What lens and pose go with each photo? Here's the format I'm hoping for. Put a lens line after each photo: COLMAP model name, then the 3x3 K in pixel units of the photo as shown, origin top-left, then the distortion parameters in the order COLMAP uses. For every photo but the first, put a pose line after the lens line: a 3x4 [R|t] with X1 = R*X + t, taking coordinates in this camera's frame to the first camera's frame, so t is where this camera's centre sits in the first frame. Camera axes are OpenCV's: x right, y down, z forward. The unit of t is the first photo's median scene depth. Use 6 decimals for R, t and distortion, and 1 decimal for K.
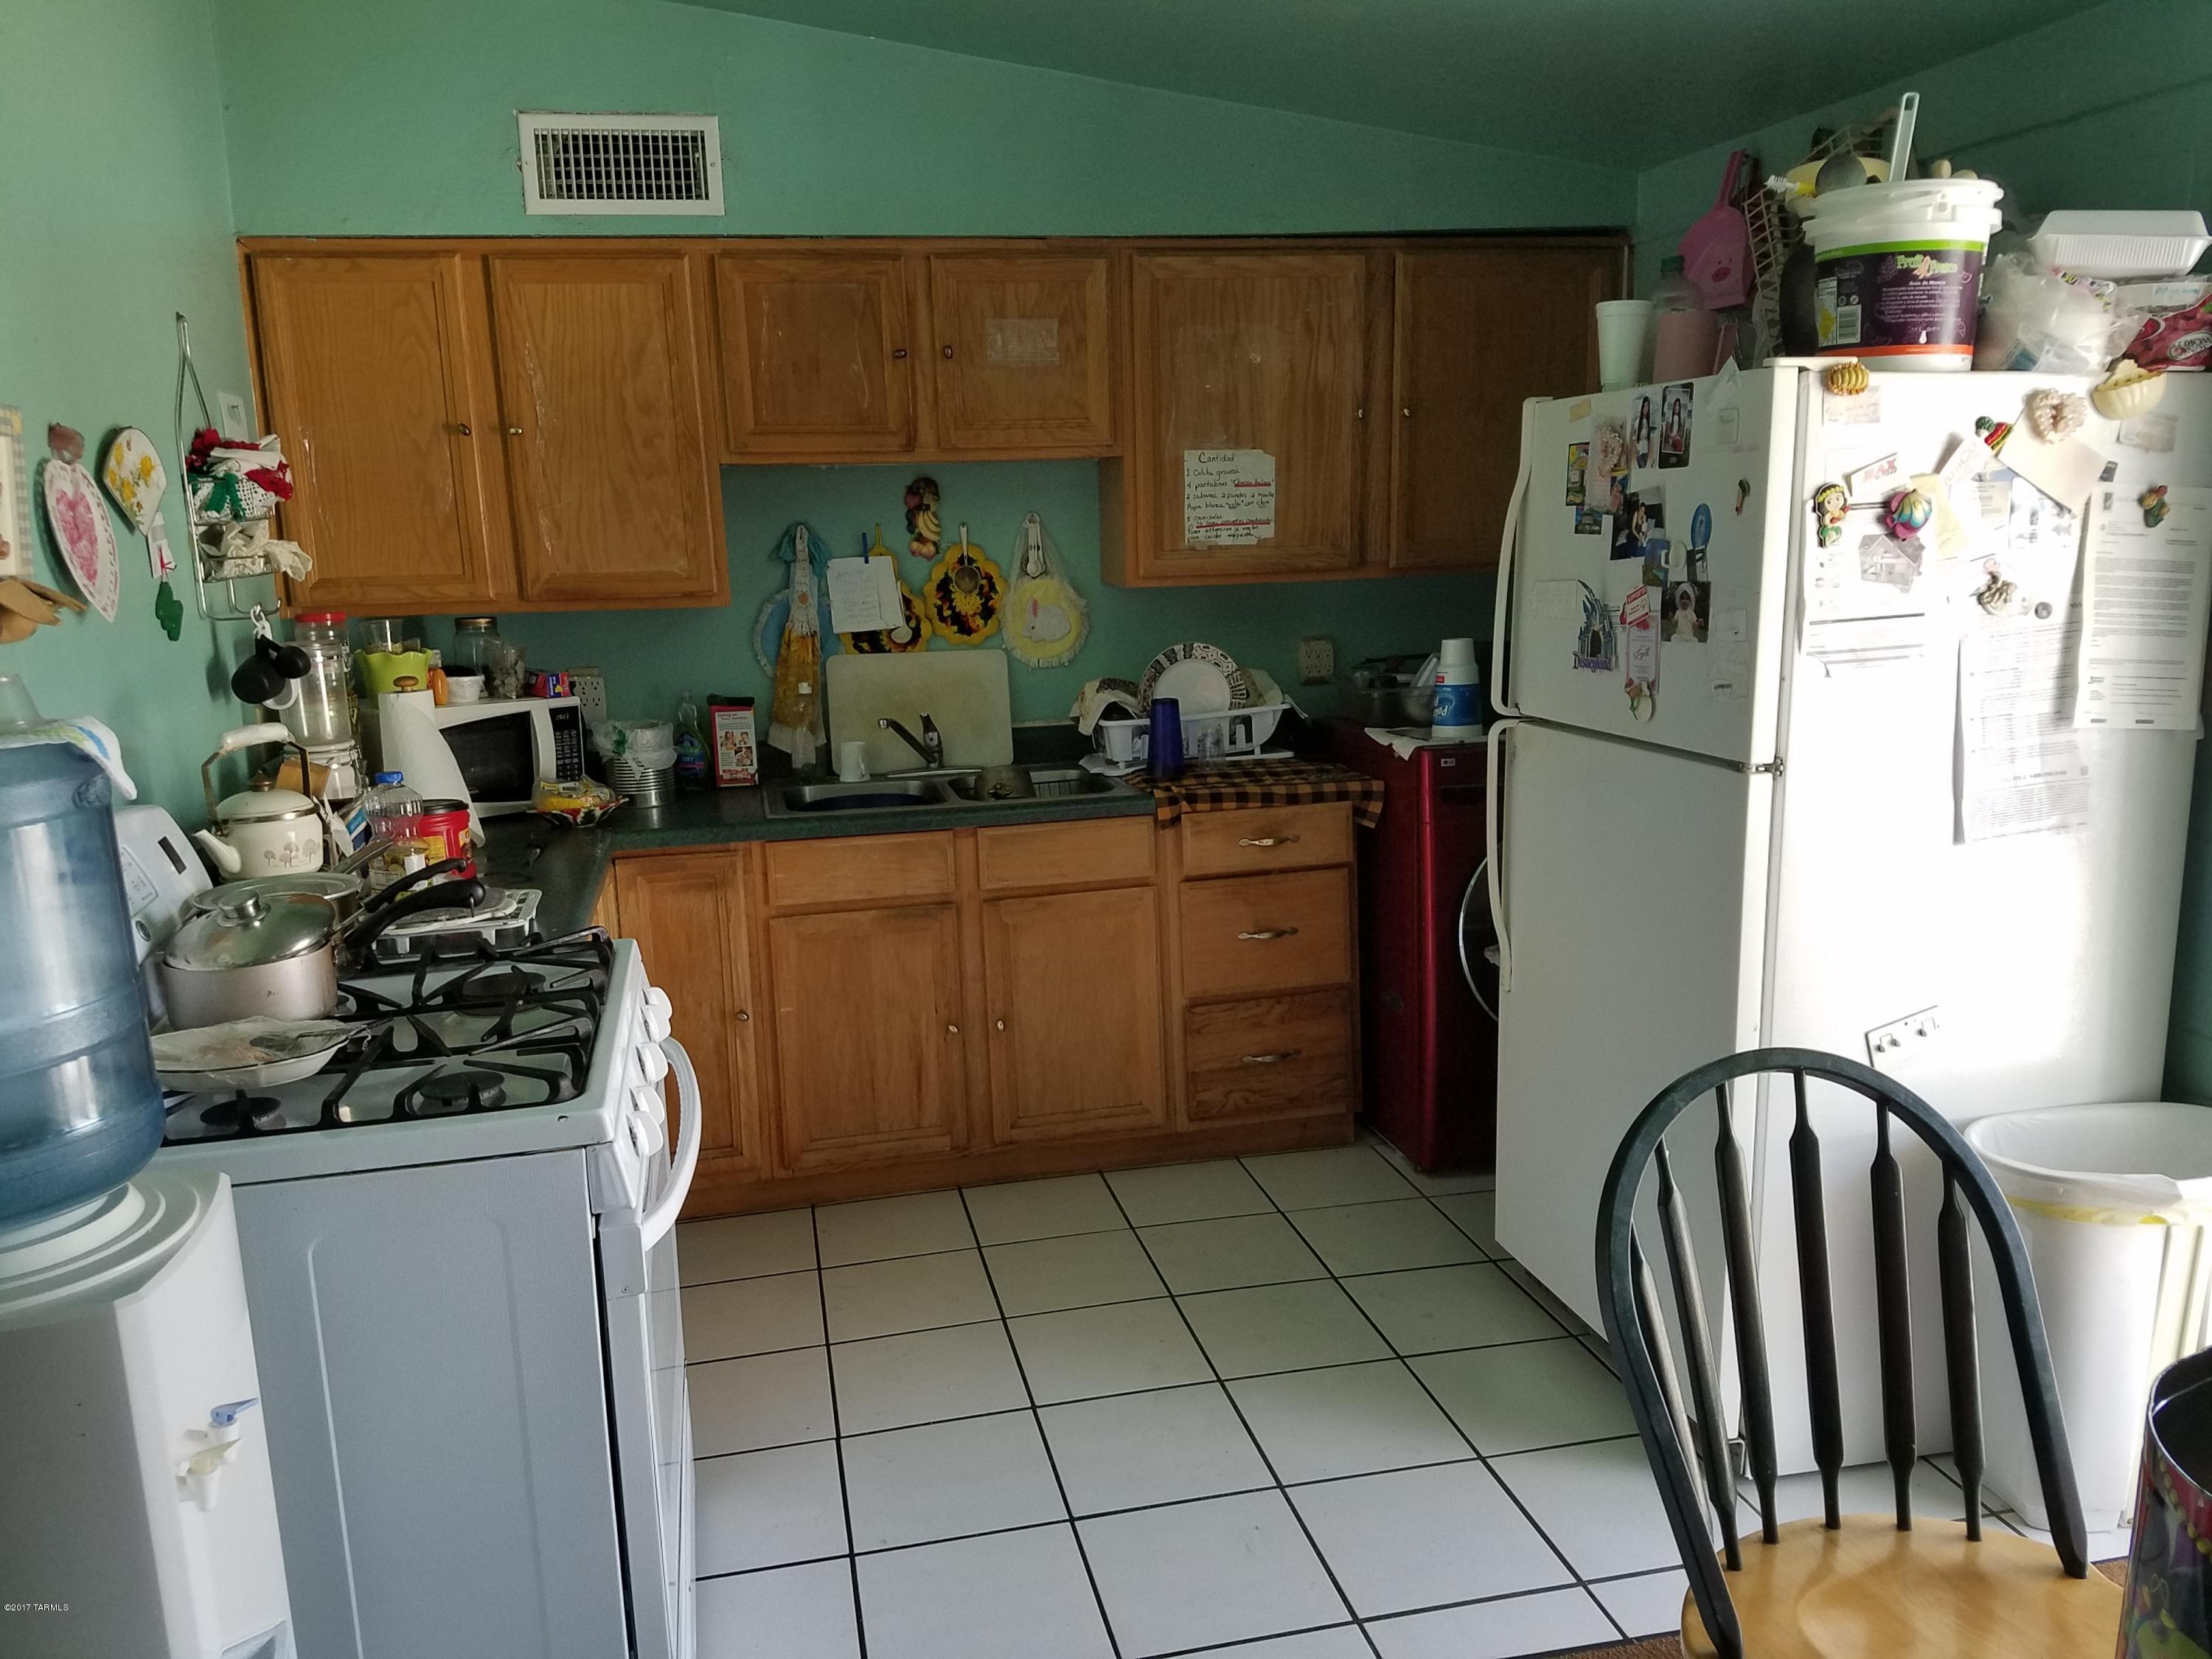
lens RADIAL K [[1725.9, 0, 1105.6], [0, 1725.9, 842.9], [0, 0, 1]] dist [0.029708, -0.042358]
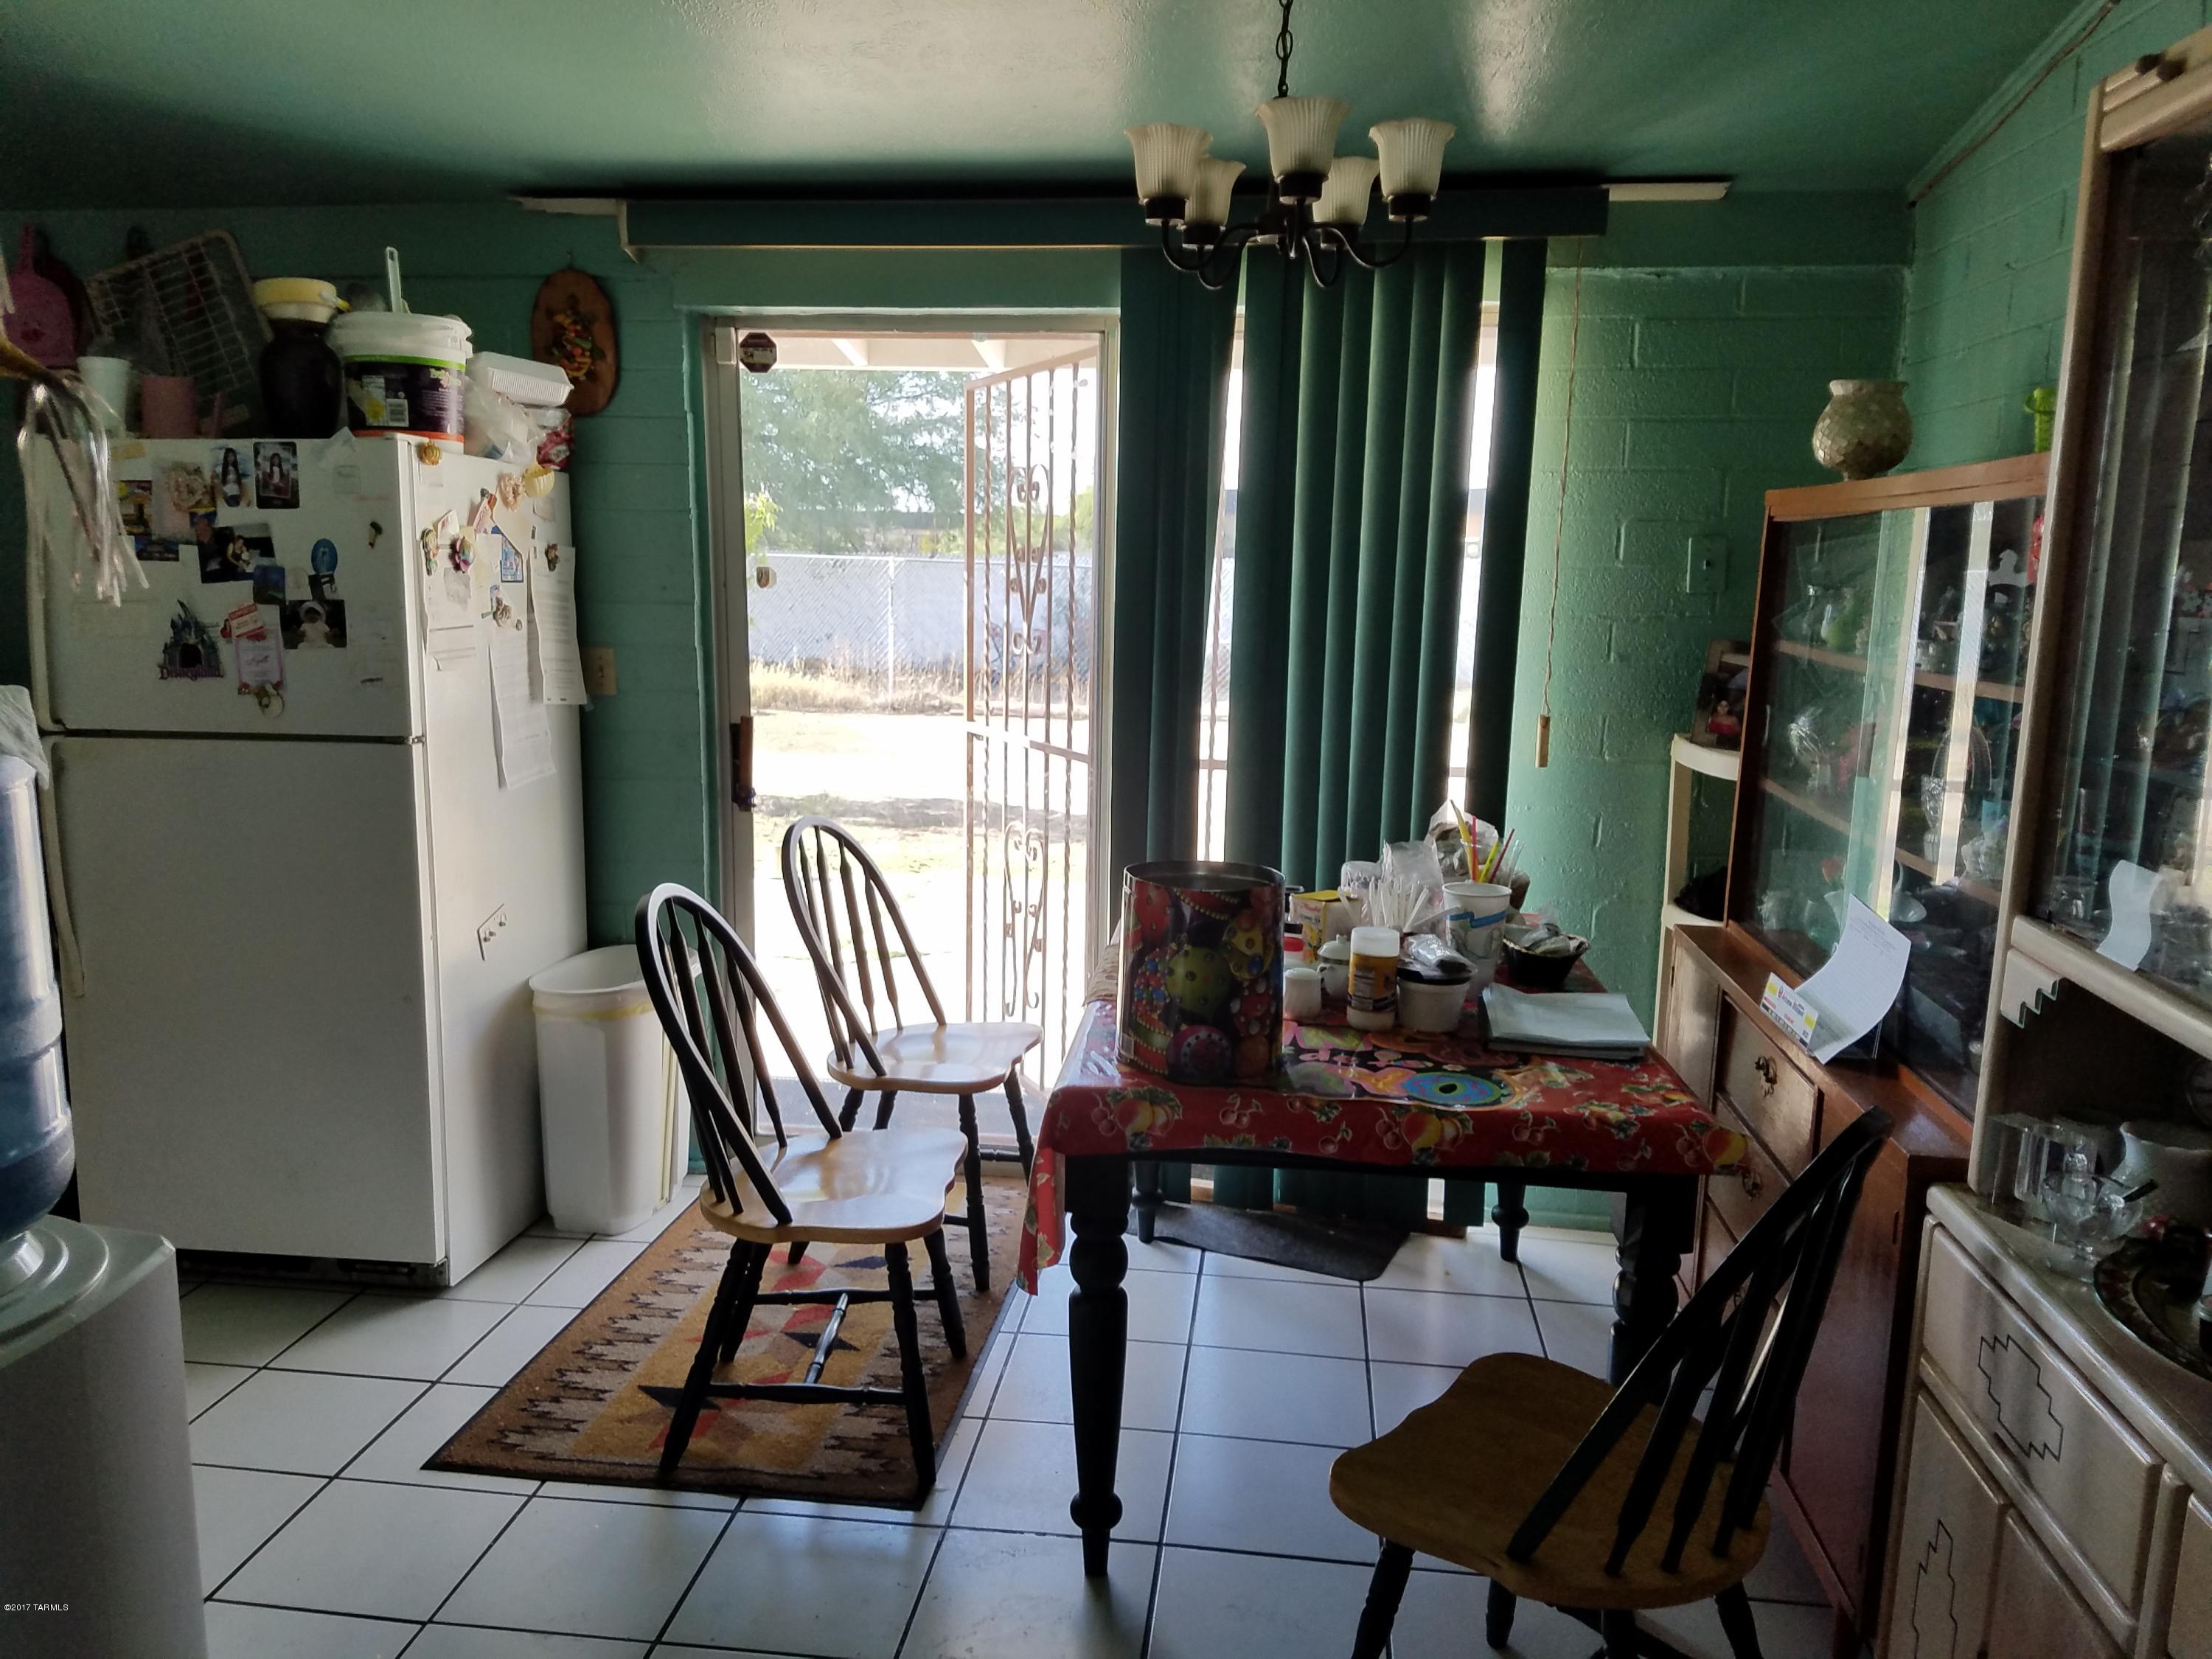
lens RADIAL K [[1725.9, 0, 1100.6], [0, 1725.9, 826.1], [0, 0, 1]] dist [0.029708, -0.042358]
pose [[0.371337, -0.099706, 0.923129, -0.616682], [0.149429, 0.987675, 0.046569, 0.036291], [-0.916395, 0.120649, 0.381659, 0.021192]]
